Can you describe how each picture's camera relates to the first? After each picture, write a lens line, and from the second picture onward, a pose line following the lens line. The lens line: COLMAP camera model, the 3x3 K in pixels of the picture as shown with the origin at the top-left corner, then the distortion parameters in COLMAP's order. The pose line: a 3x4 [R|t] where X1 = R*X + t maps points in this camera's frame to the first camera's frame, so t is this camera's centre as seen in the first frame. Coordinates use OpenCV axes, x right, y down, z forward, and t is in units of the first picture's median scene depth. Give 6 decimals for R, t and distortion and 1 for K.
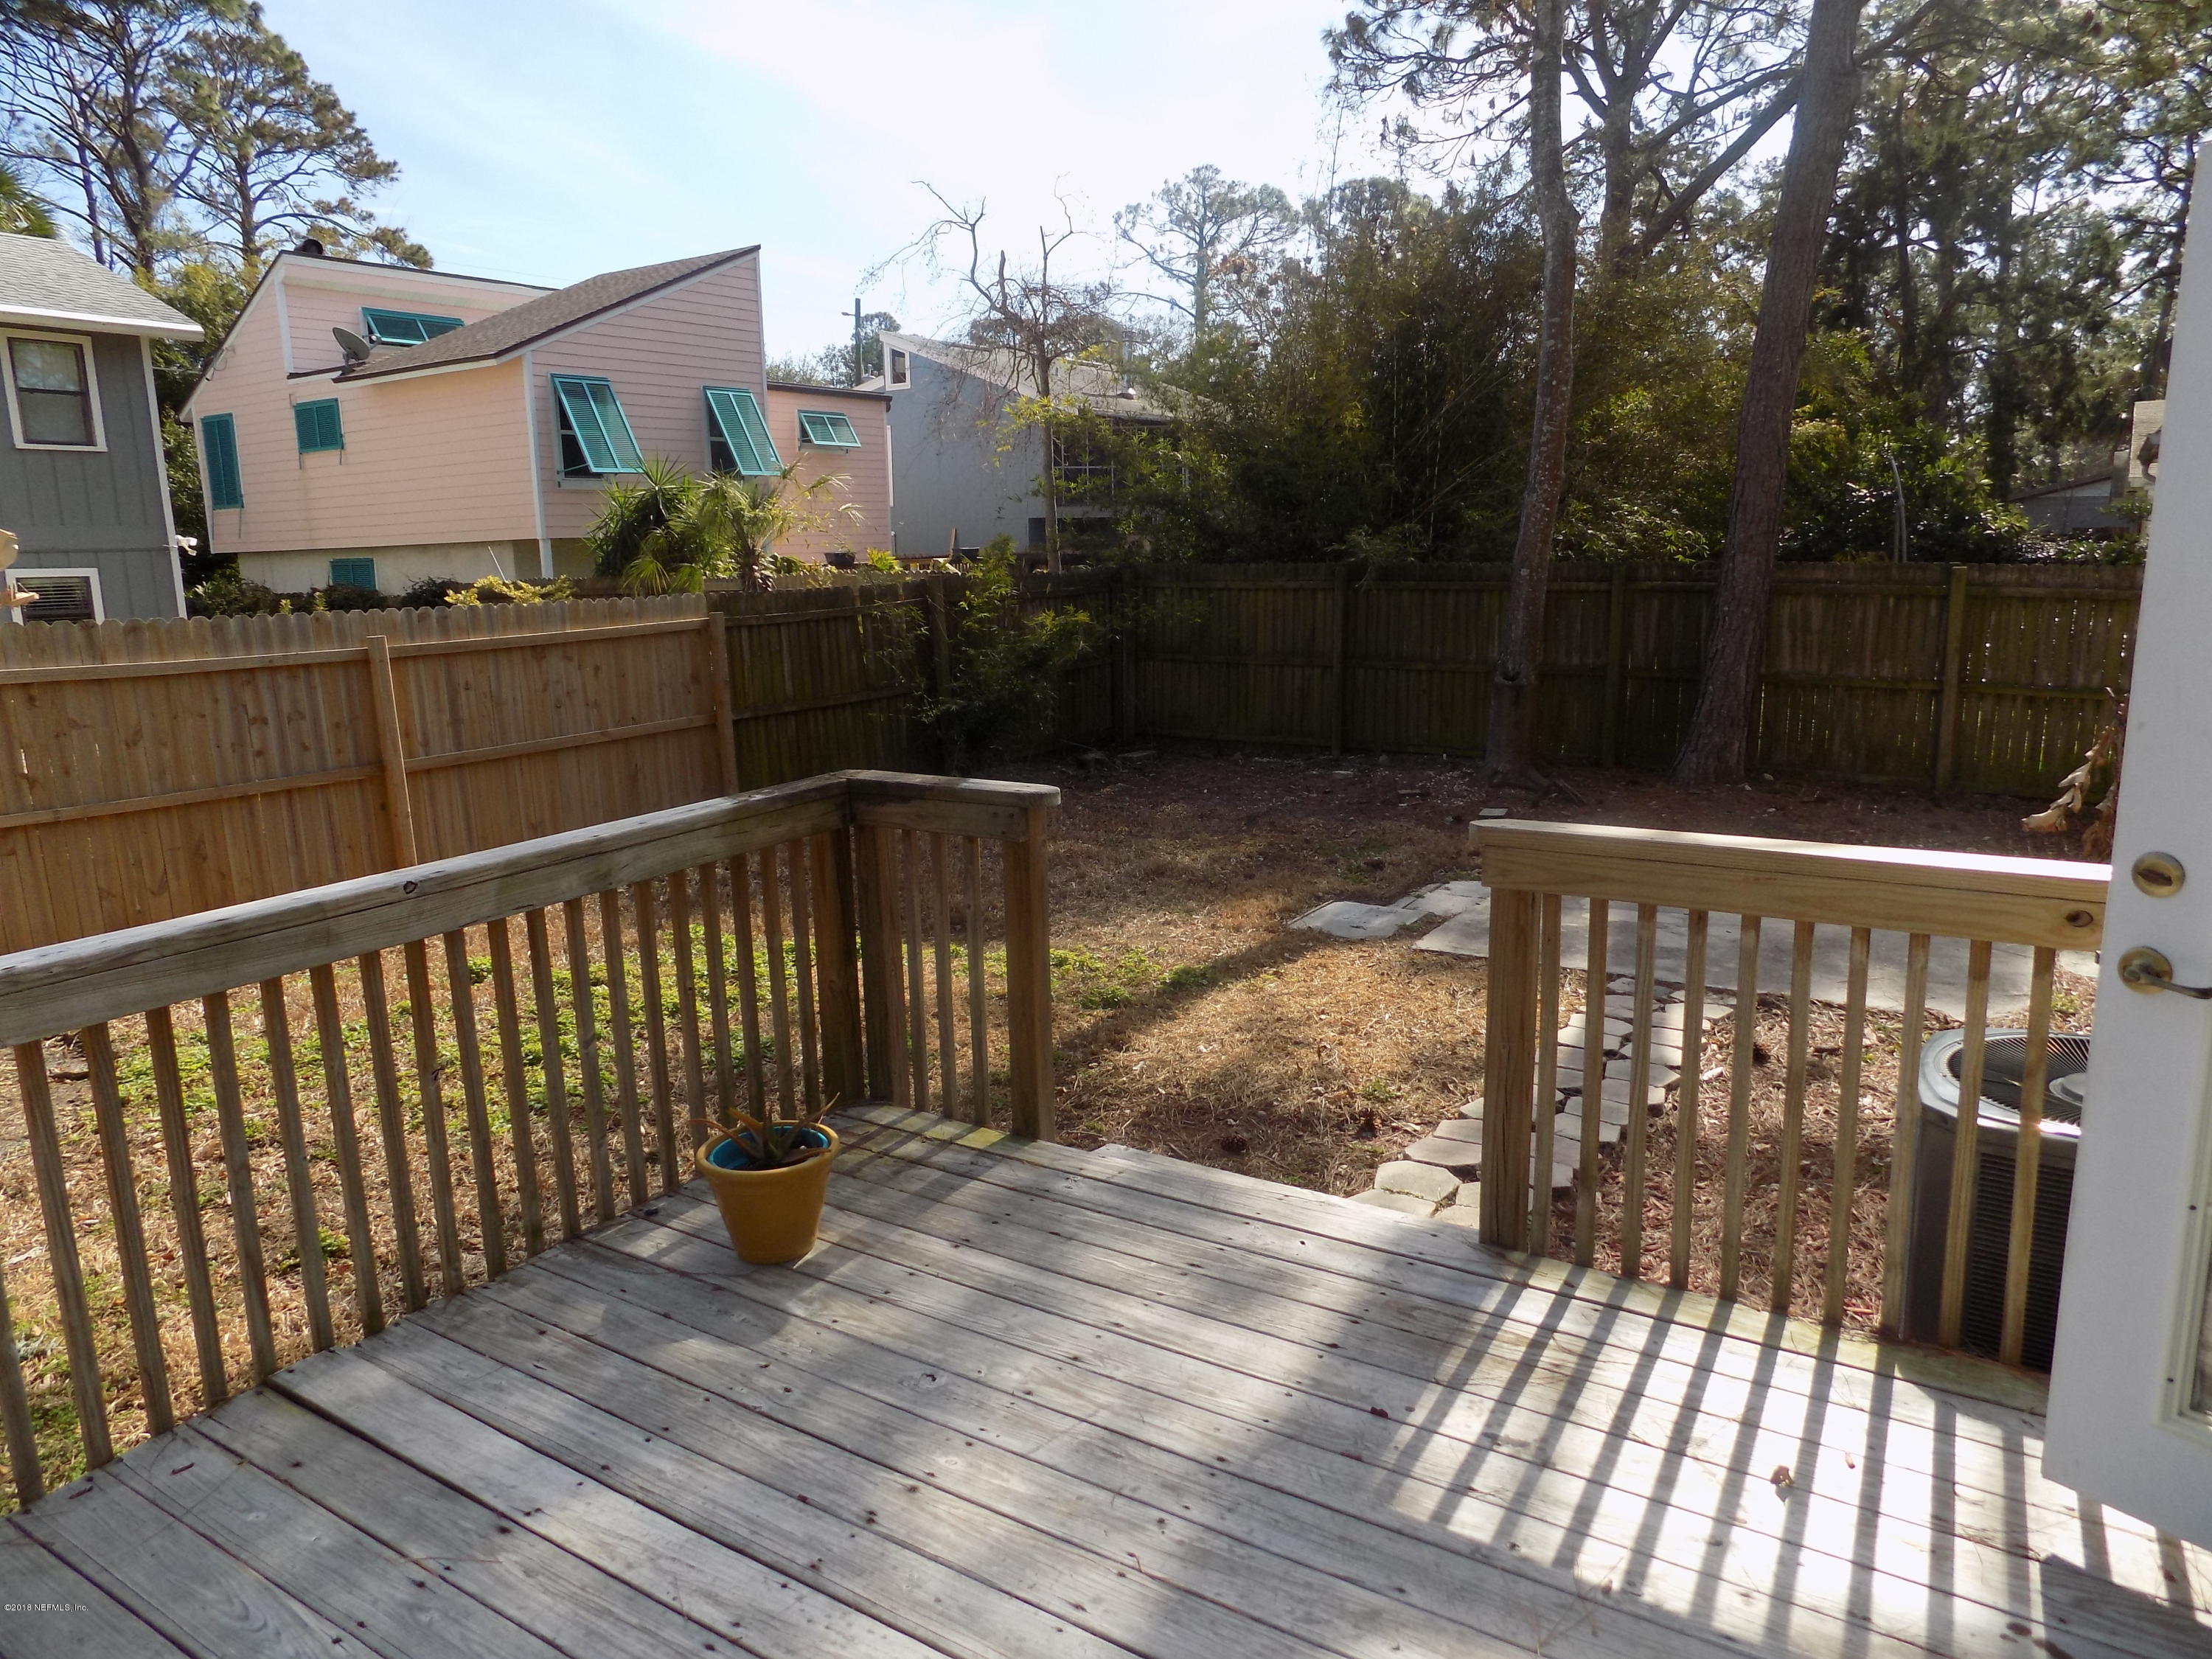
lens RADIAL K [[1507.3, 0, 1107.8], [0, 1507.3, 838.8], [0, 0, 1]] dist [-0.042786, 0.049821]
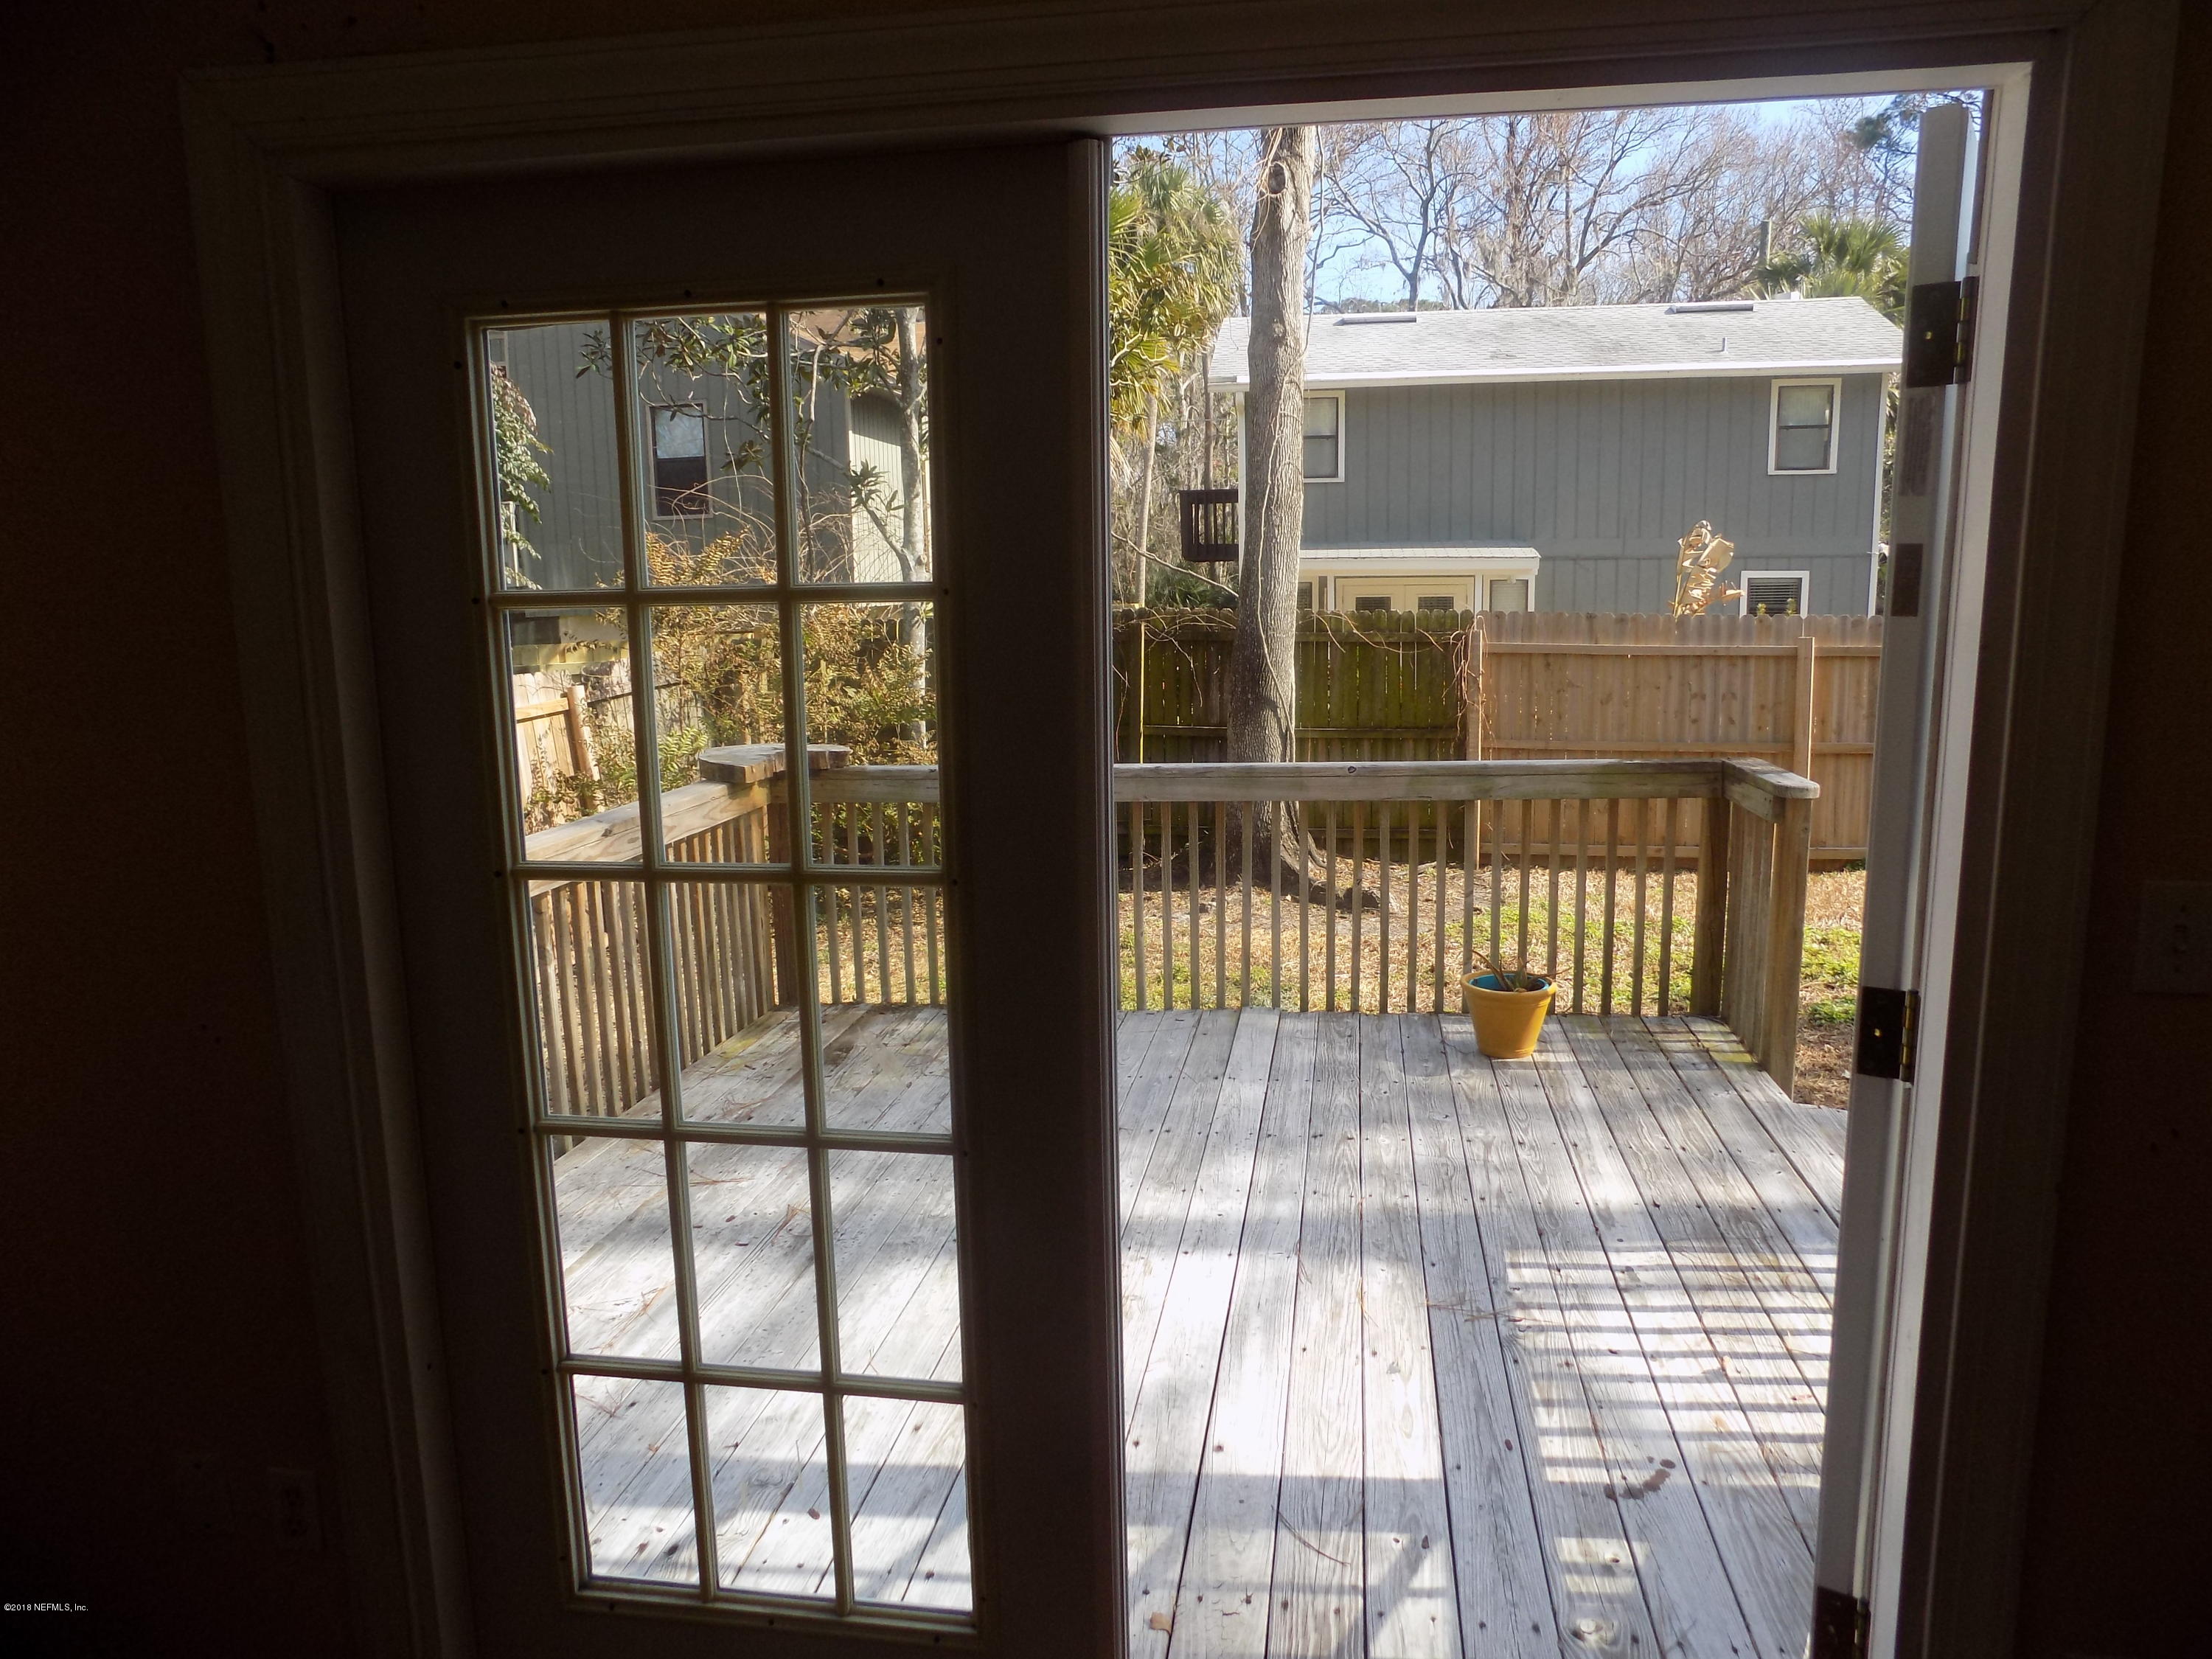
lens RADIAL K [[1507.3, 0, 1107.4], [0, 1507.3, 840.4], [0, 0, 1]] dist [-0.042786, 0.049821]
pose [[0.417427, 0.176751, -0.891355, 0.441483], [-0.174265, 0.978266, 0.112375, -0.014947], [0.891845, 0.108423, 0.439156, -0.012766]]
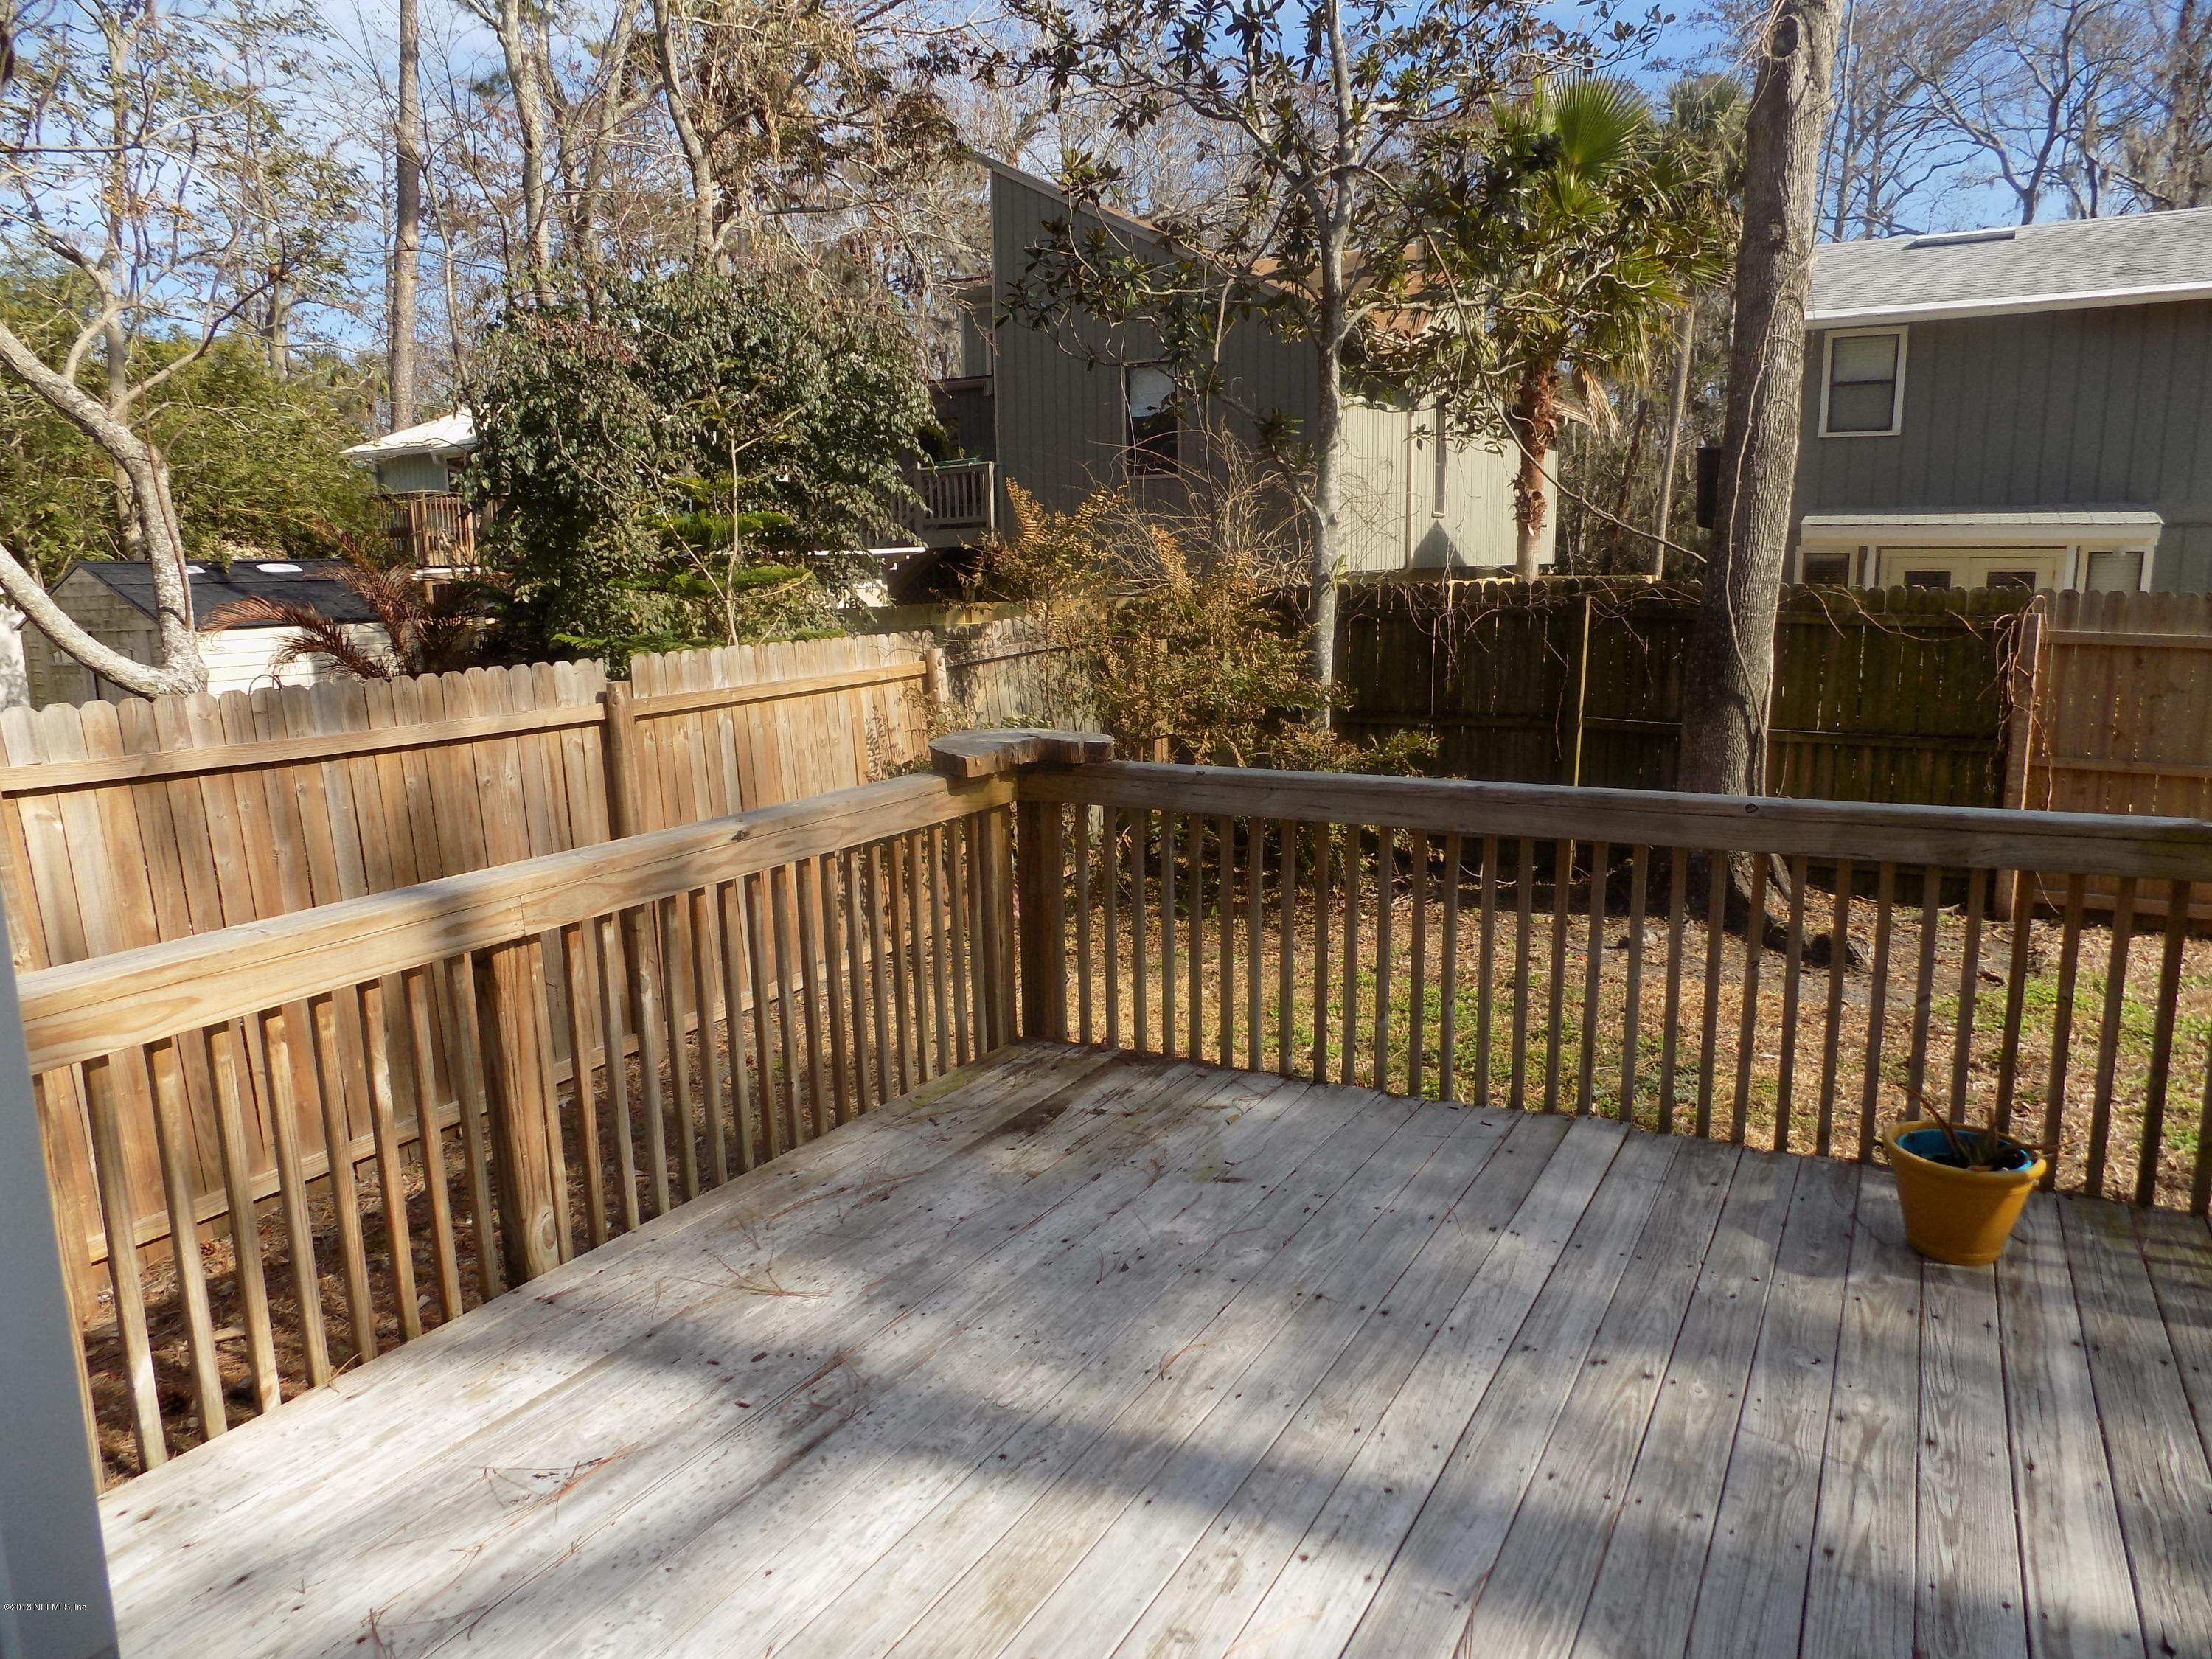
lens RADIAL K [[1507.3, 0, 1096.3], [0, 1507.3, 832.6], [0, 0, 1]] dist [-0.042786, 0.049821]
pose [[0.087695, 0.211412, -0.973455, 0.310596], [-0.192382, 0.962417, 0.191683, -0.036371], [0.977394, 0.170465, 0.125071, 0.134571]]
